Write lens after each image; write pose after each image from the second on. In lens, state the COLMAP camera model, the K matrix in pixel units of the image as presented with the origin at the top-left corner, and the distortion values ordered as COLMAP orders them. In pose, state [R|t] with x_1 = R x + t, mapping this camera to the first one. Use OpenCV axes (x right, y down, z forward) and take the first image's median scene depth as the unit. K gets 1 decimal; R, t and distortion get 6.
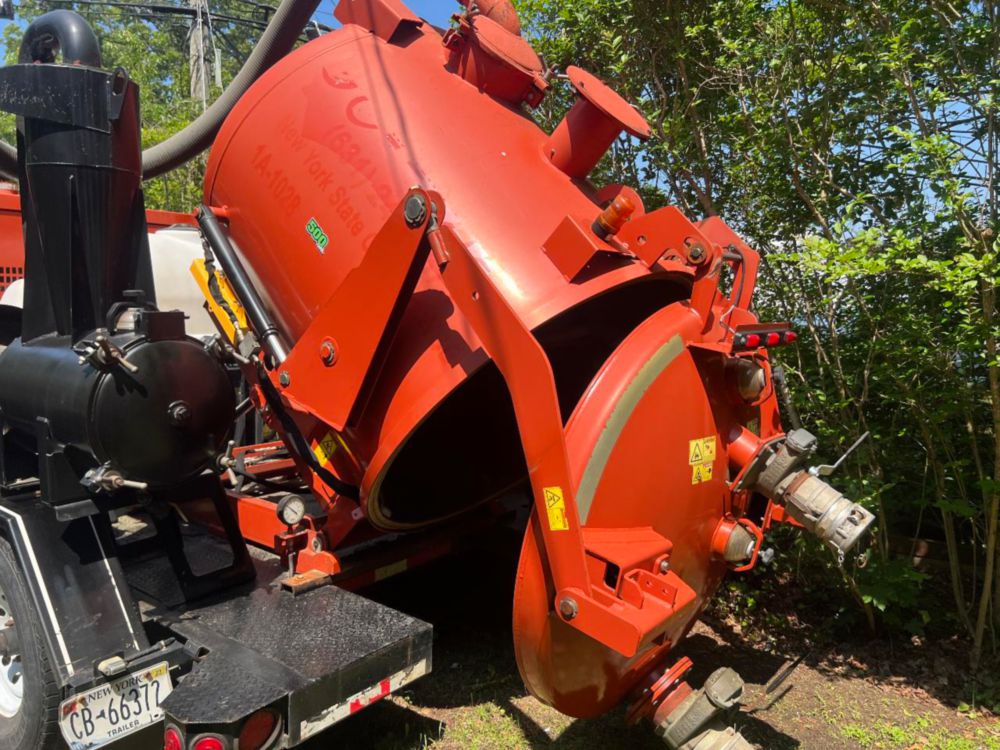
lens RADIAL K [[768.0, 0, 503.7], [0, 768.0, 374.1], [0, 0, 1]] dist [0.038865, -0.049533]
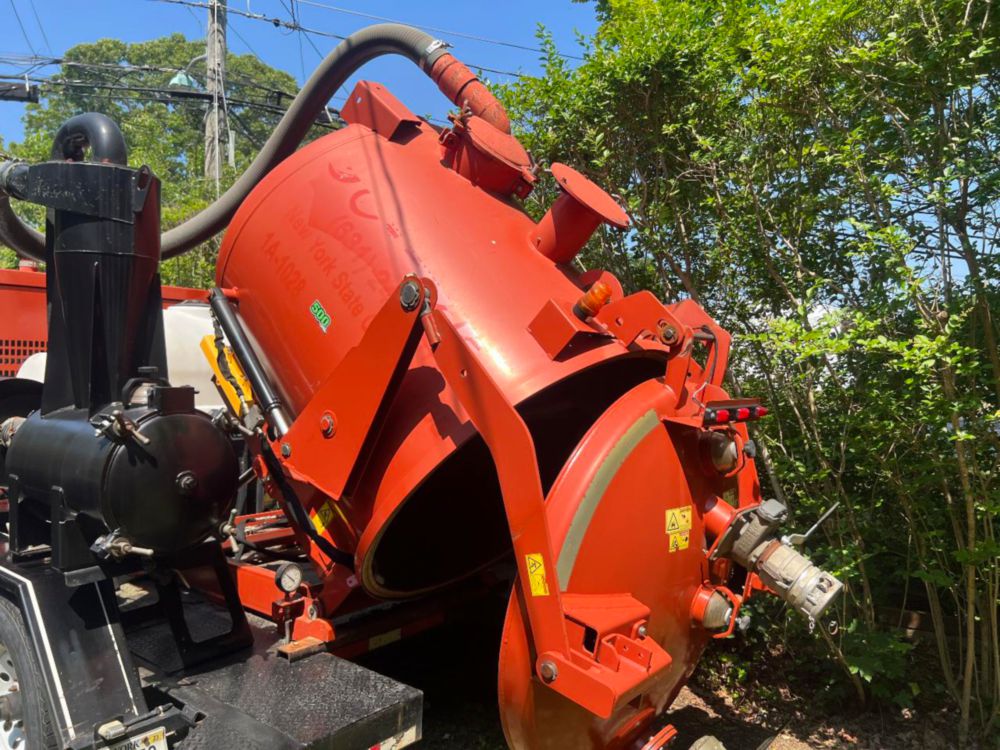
lens RADIAL K [[768.0, 0, 501.6], [0, 768.0, 371.2], [0, 0, 1]] dist [0.038865, -0.049533]
pose [[0.999977, 0.001043, -0.006745, 0.019638], [-0.001651, 0.995875, -0.090722, -0.006481], [0.006622, 0.090731, 0.995853, -0.064086]]
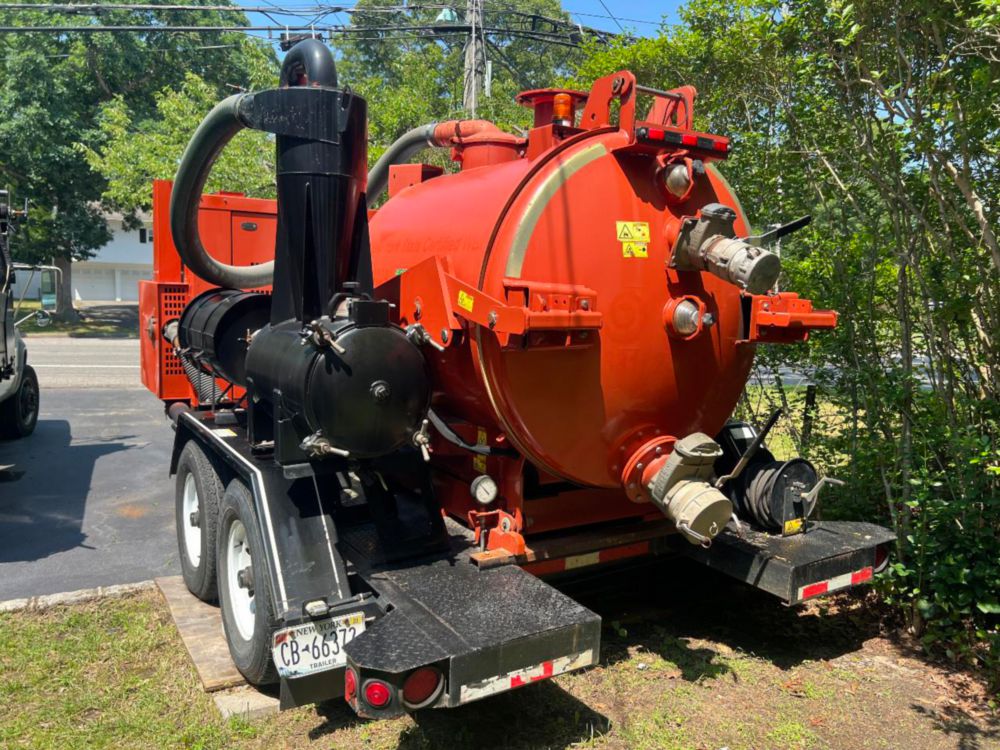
lens RADIAL K [[768.0, 0, 493.7], [0, 768.0, 374.4], [0, 0, 1]] dist [0.038865, -0.049533]
pose [[0.939172, 0.045456, -0.340427, 0.107559], [-0.044515, 0.998953, 0.010579, 0.005713], [0.340551, 0.005218, 0.940211, 0.007571]]
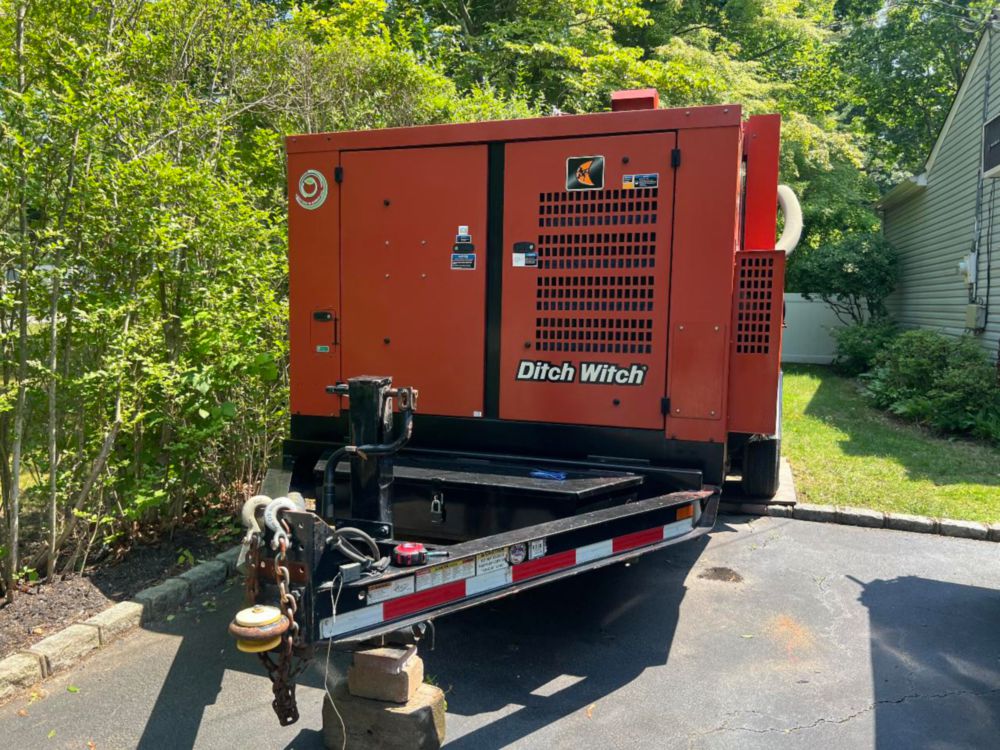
lens RADIAL K [[768.0, 0, 497.2], [0, 768.0, 405.9], [0, 0, 1]] dist [0.038865, -0.049533]
pose [[-0.335141, -0.129078, 0.933284, -2.992905], [0.066591, 0.984848, 0.160122, -0.231397], [-0.939812, 0.115812, -0.321468, 2.951562]]
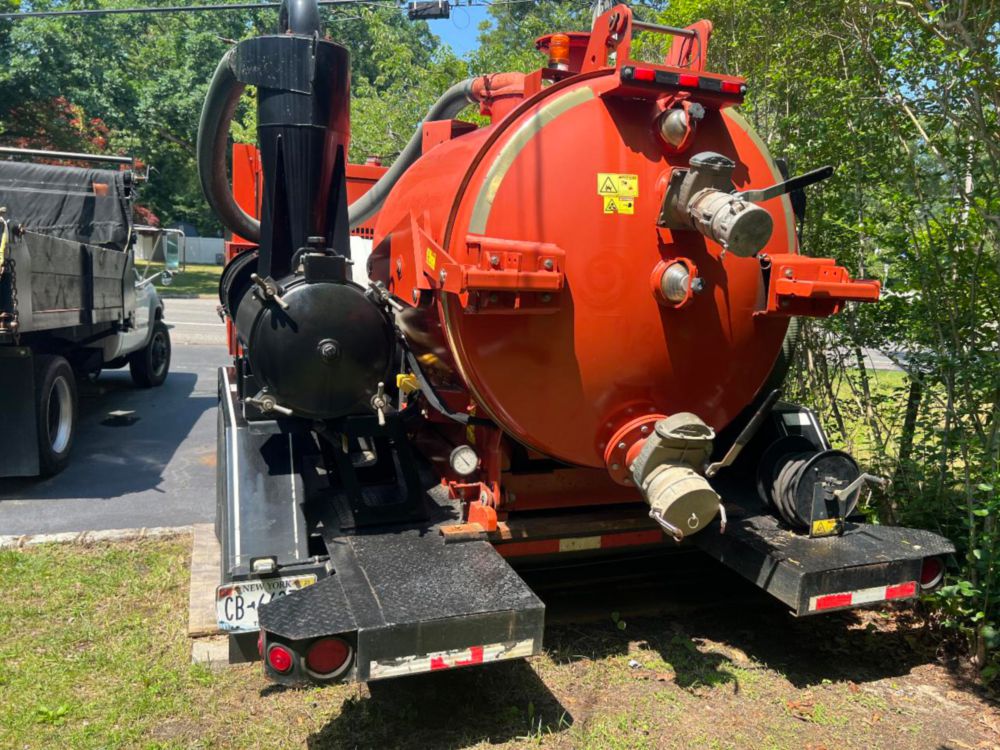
lens RADIAL K [[768.0, 0, 485.4], [0, 768.0, 367.6], [0, 0, 1]] dist [0.038865, -0.049533]
pose [[0.850598, 0.096136, -0.516954, 0.306862], [-0.082353, 0.995368, 0.049600, 0.002669], [0.519328, 0.000383, 0.854575, 0.182387]]
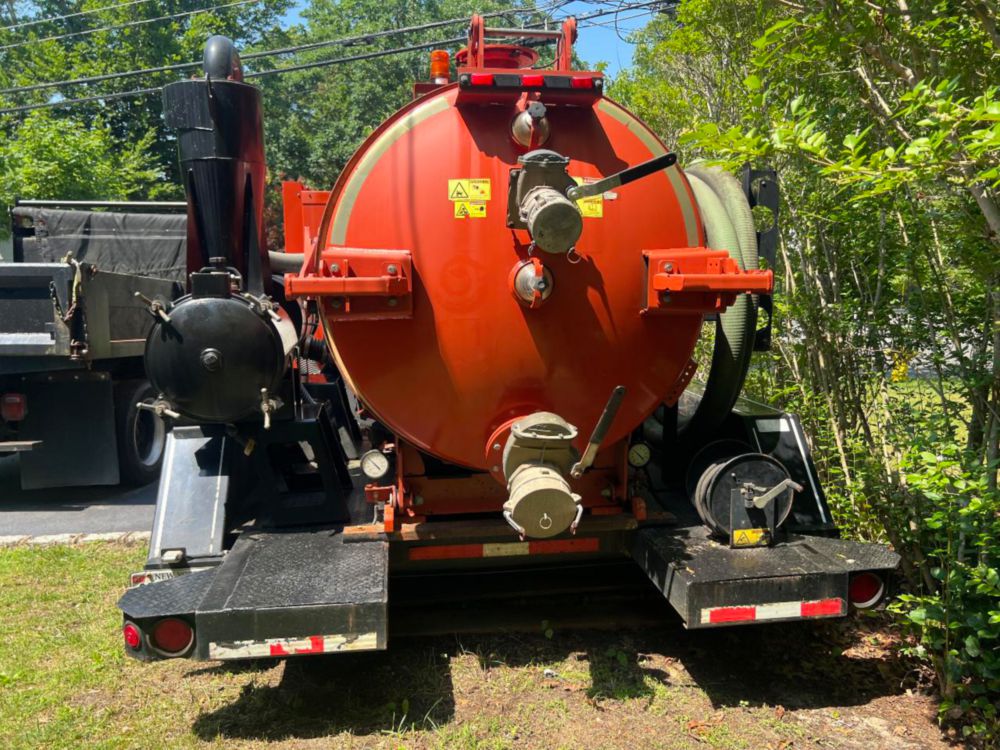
lens RADIAL K [[768.0, 0, 478.5], [0, 768.0, 368.7], [0, 0, 1]] dist [0.038865, -0.049533]
pose [[0.711274, 0.059271, -0.700411, 0.658097], [-0.049529, 0.998188, 0.034173, 0.003540], [0.701168, 0.010385, 0.712921, 0.415827]]
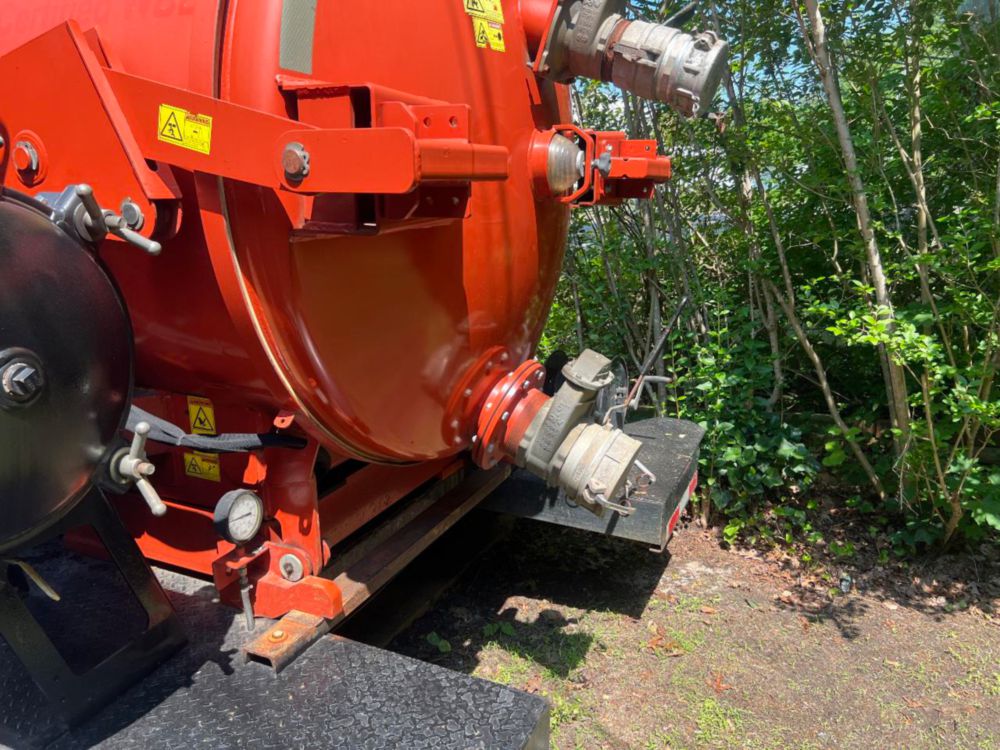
lens RADIAL K [[768.0, 0, 508.3], [0, 768.0, 383.5], [0, 0, 1]] dist [0.038865, -0.049533]
pose [[0.967958, -0.087839, 0.235247, -0.247777], [0.049857, 0.985399, 0.162796, 0.000057], [-0.246112, -0.145851, 0.958205, 0.508930]]
